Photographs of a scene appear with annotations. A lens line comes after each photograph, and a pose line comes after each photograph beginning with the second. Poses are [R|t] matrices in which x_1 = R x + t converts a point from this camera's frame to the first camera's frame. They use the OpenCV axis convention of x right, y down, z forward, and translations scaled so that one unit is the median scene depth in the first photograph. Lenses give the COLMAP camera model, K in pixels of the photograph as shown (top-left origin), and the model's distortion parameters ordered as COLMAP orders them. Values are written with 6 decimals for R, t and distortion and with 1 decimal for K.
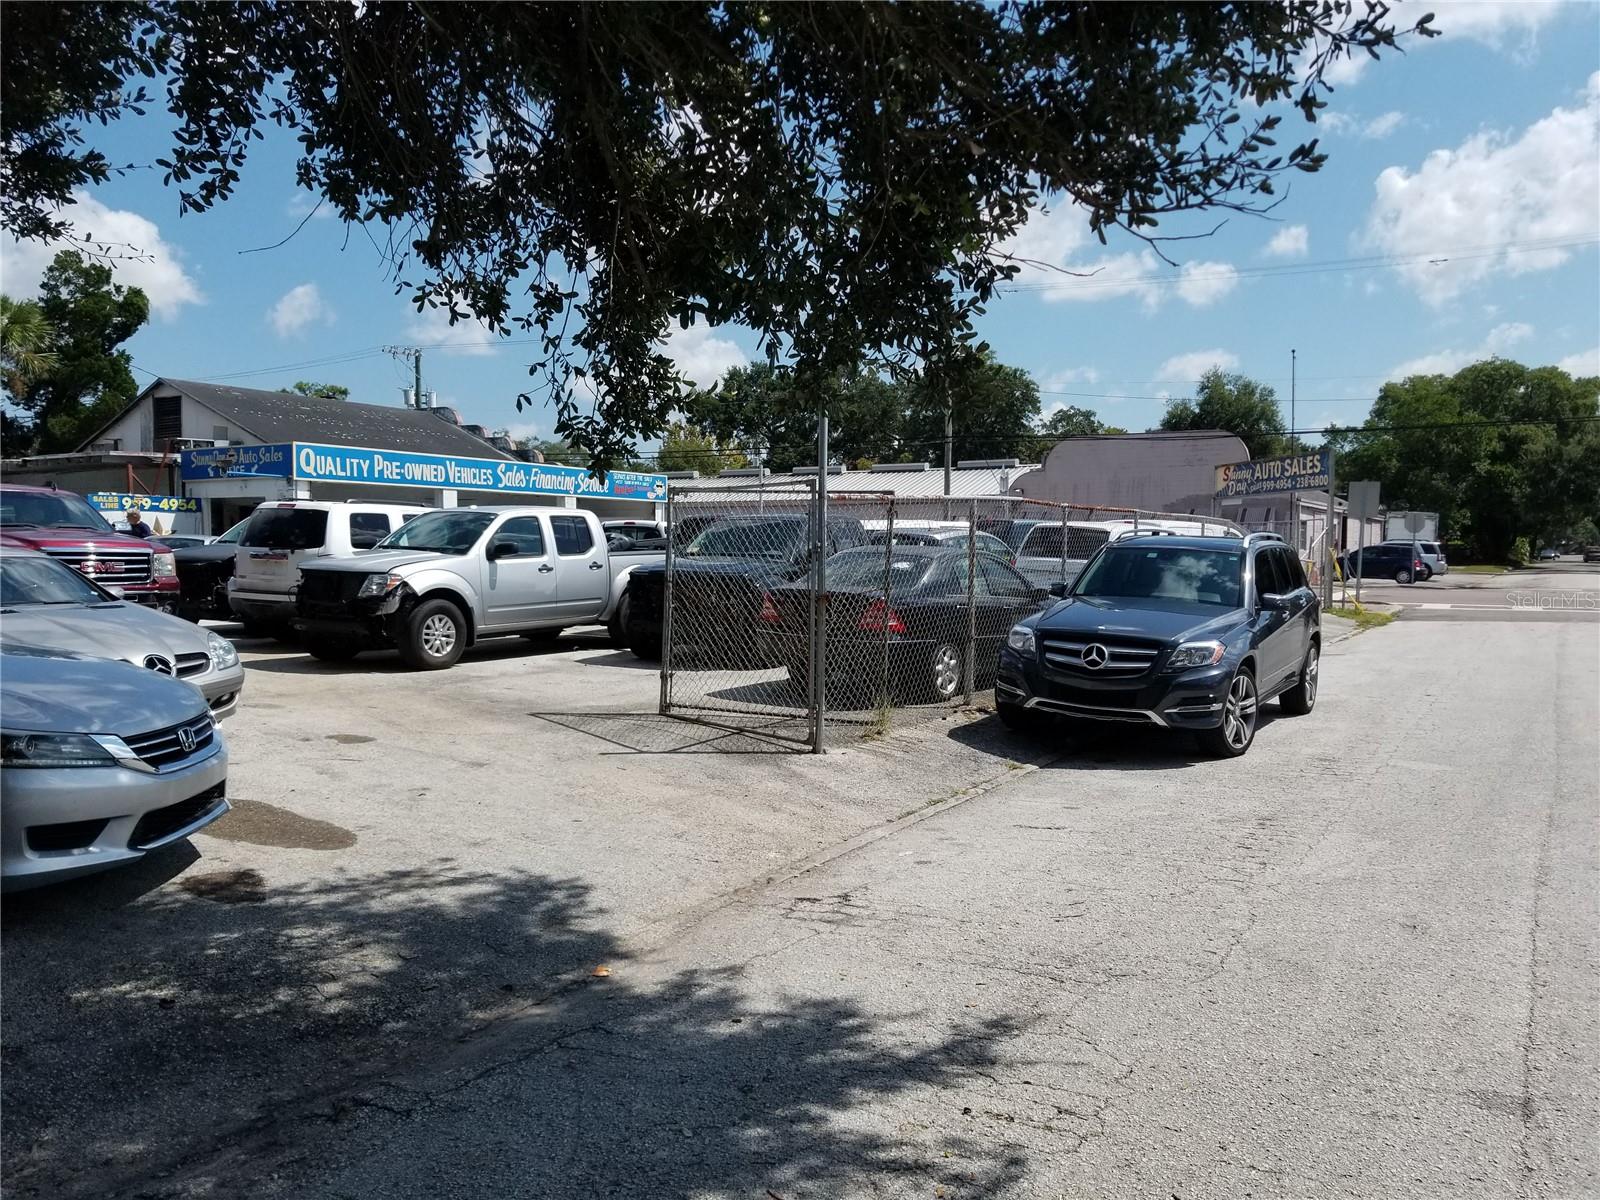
lens RADIAL K [[1244.5, 0, 802.5], [0, 1244.5, 600.6], [0, 0, 1]] dist [0.030295, -0.058782]
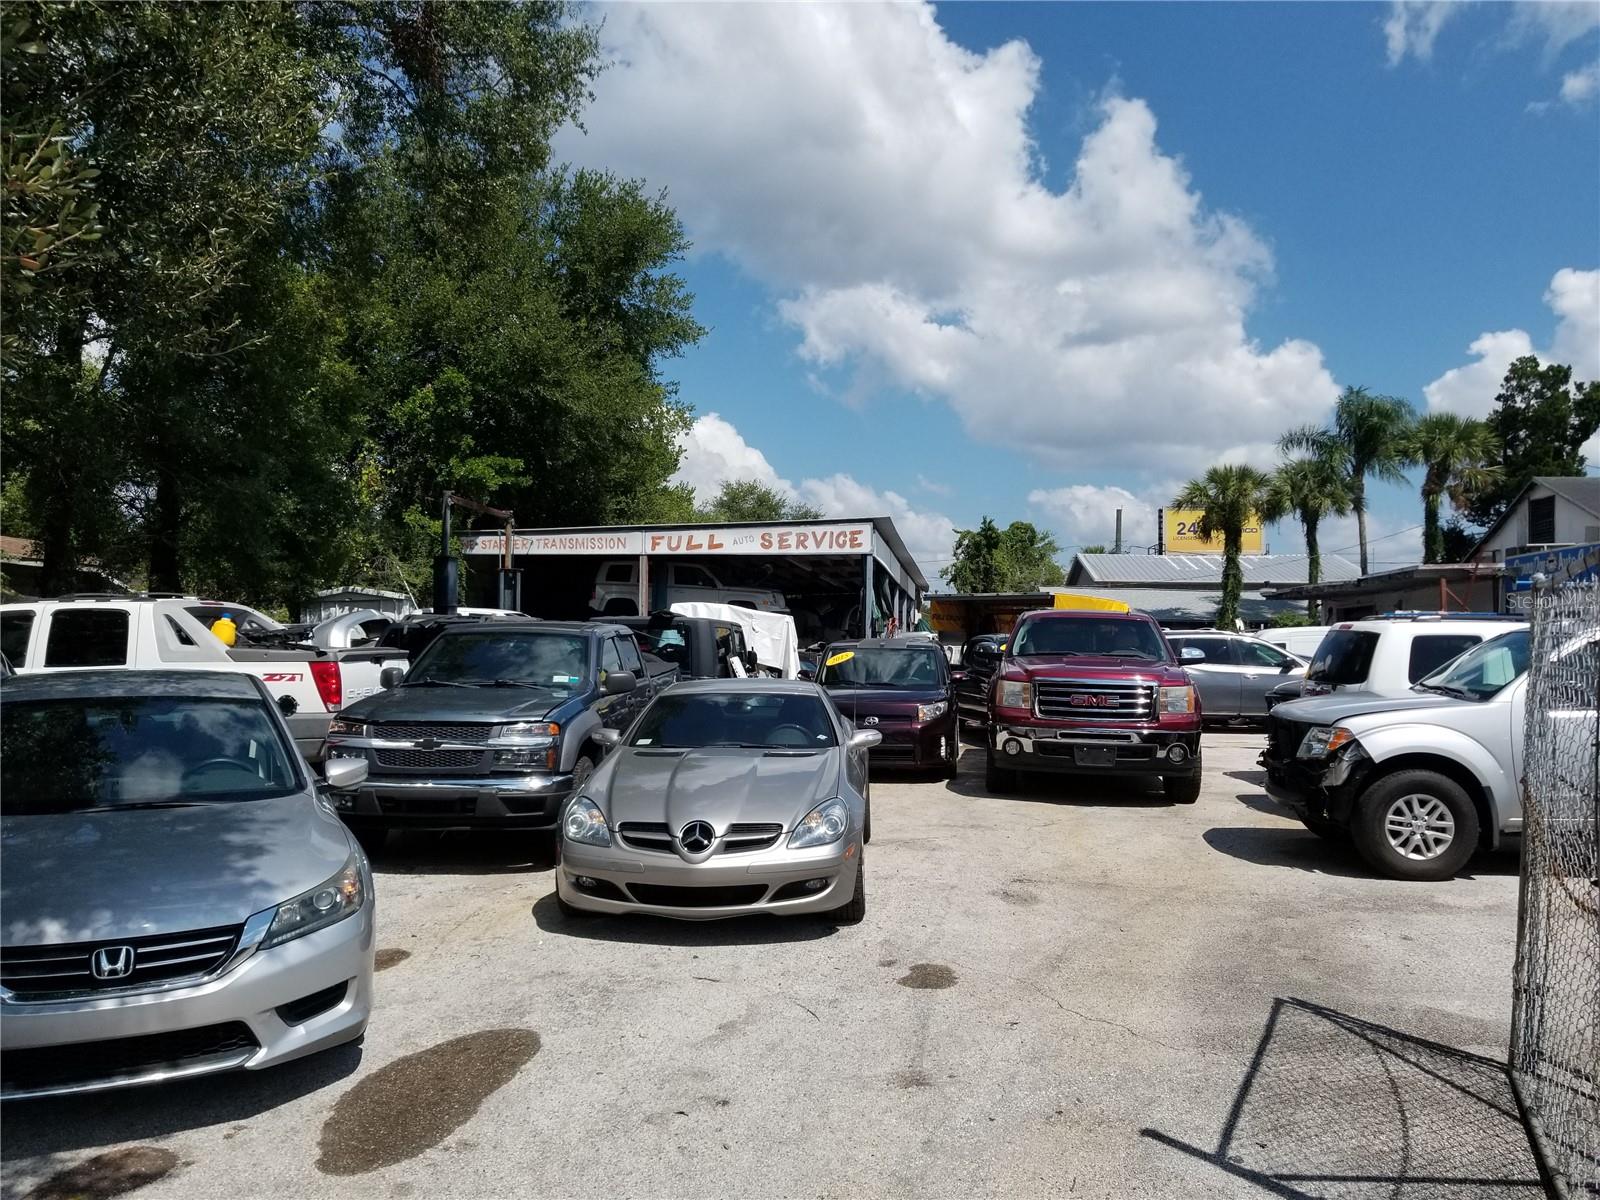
lens RADIAL K [[1244.5, 0, 789.2], [0, 1244.5, 601.7], [0, 0, 1]] dist [0.030295, -0.058782]
pose [[0.413527, -0.038378, -0.909683, 0.103115], [-0.045694, 0.996978, -0.062832, -0.020527], [0.909345, 0.067550, 0.410523, 0.278502]]
